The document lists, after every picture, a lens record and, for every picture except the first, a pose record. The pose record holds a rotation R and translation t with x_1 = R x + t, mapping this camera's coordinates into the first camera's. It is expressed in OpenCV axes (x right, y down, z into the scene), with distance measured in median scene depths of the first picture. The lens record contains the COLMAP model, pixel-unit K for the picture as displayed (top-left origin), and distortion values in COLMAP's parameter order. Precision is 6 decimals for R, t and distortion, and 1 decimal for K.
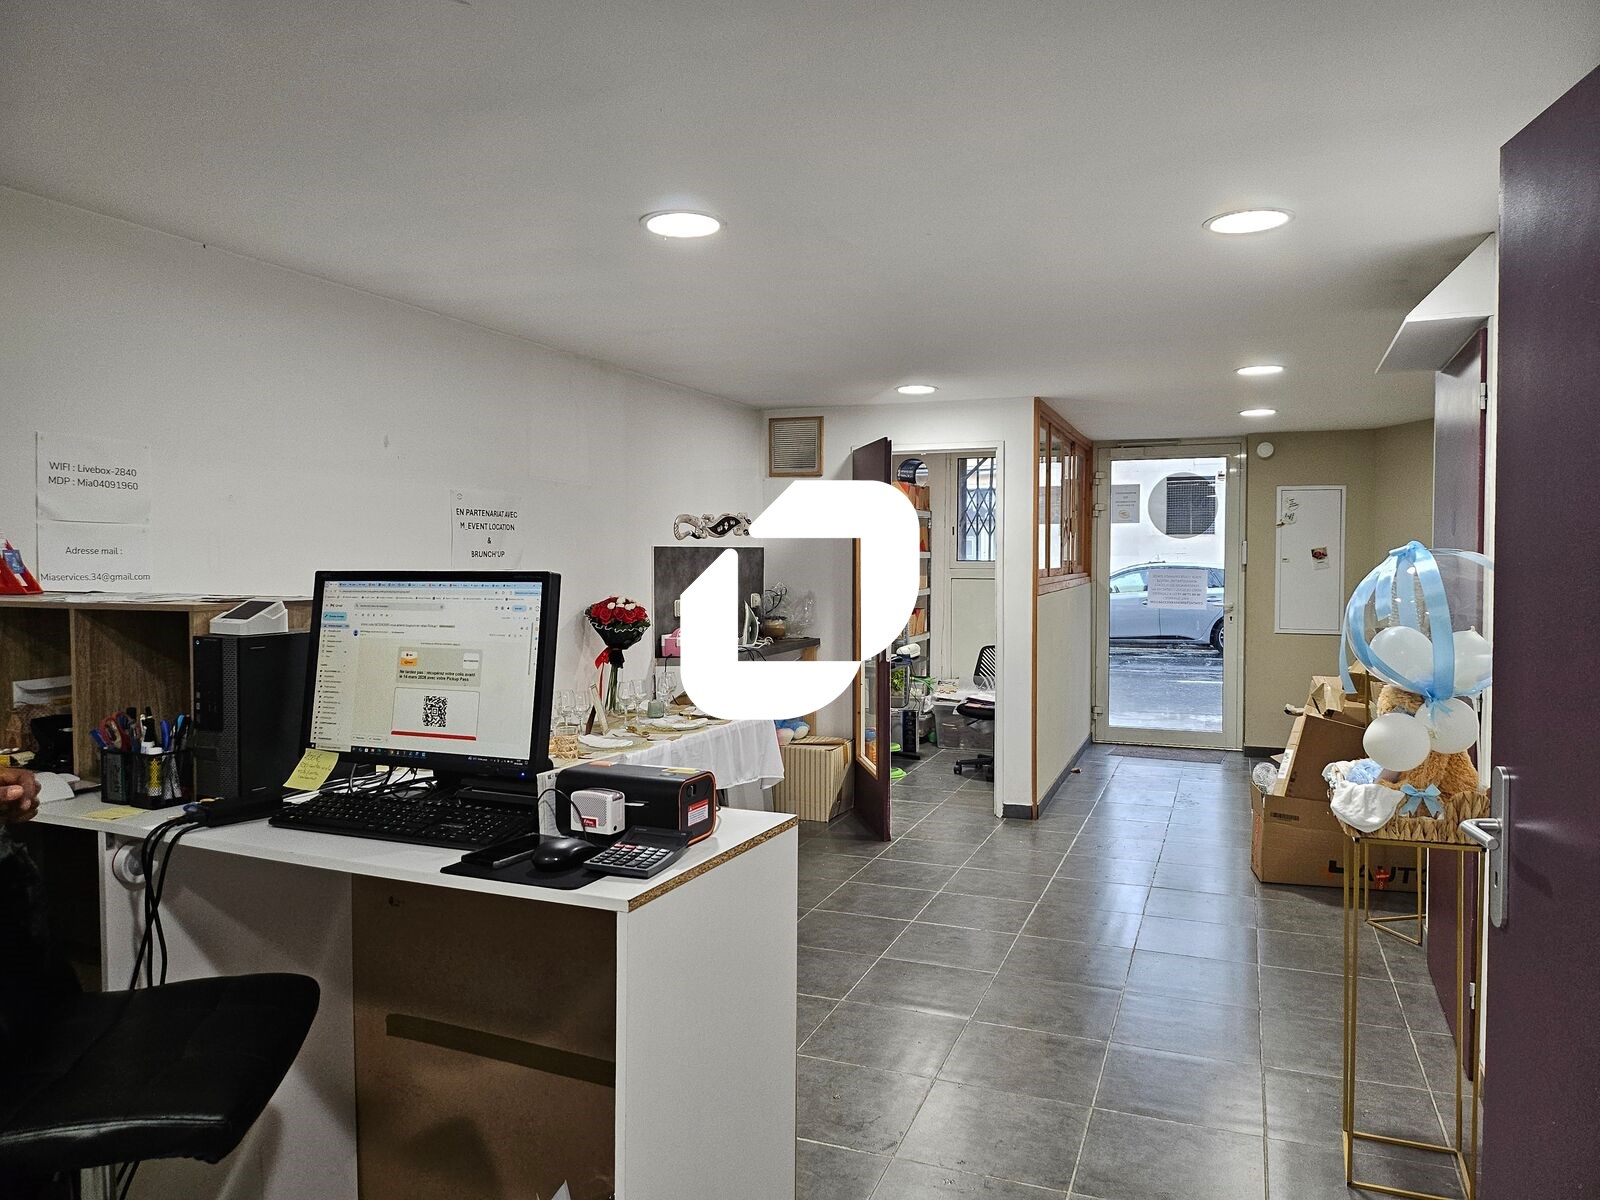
lens RADIAL K [[1113.7, 0, 800.0], [0, 1113.7, 600.0], [0, 0, 1]] dist [0.046354, -0.000585]
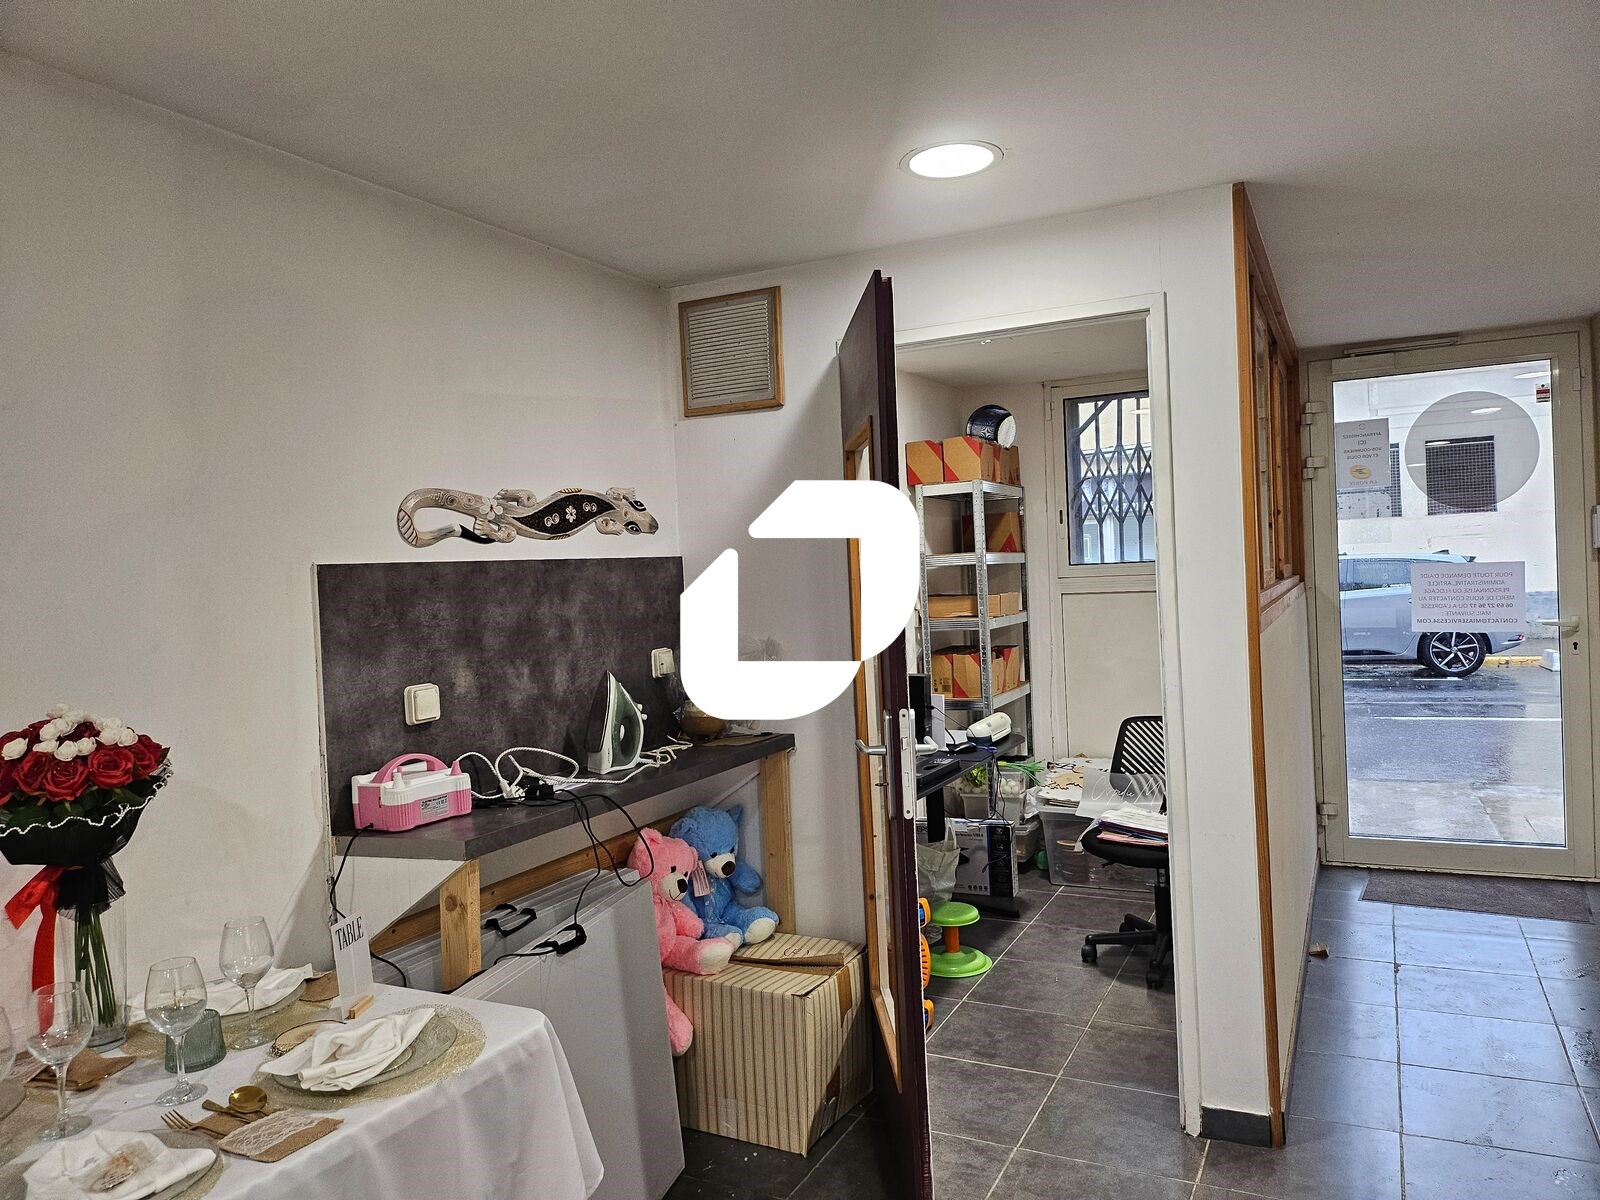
lens RADIAL K [[1113.7, 0, 800.0], [0, 1113.7, 600.0], [0, 0, 1]] dist [0.046354, -0.000585]
pose [[0.994153, -0.042877, -0.099104, 0.063738], [0.041657, 0.999029, -0.014346, -0.015866], [0.099623, 0.010134, 0.994974, 0.445879]]
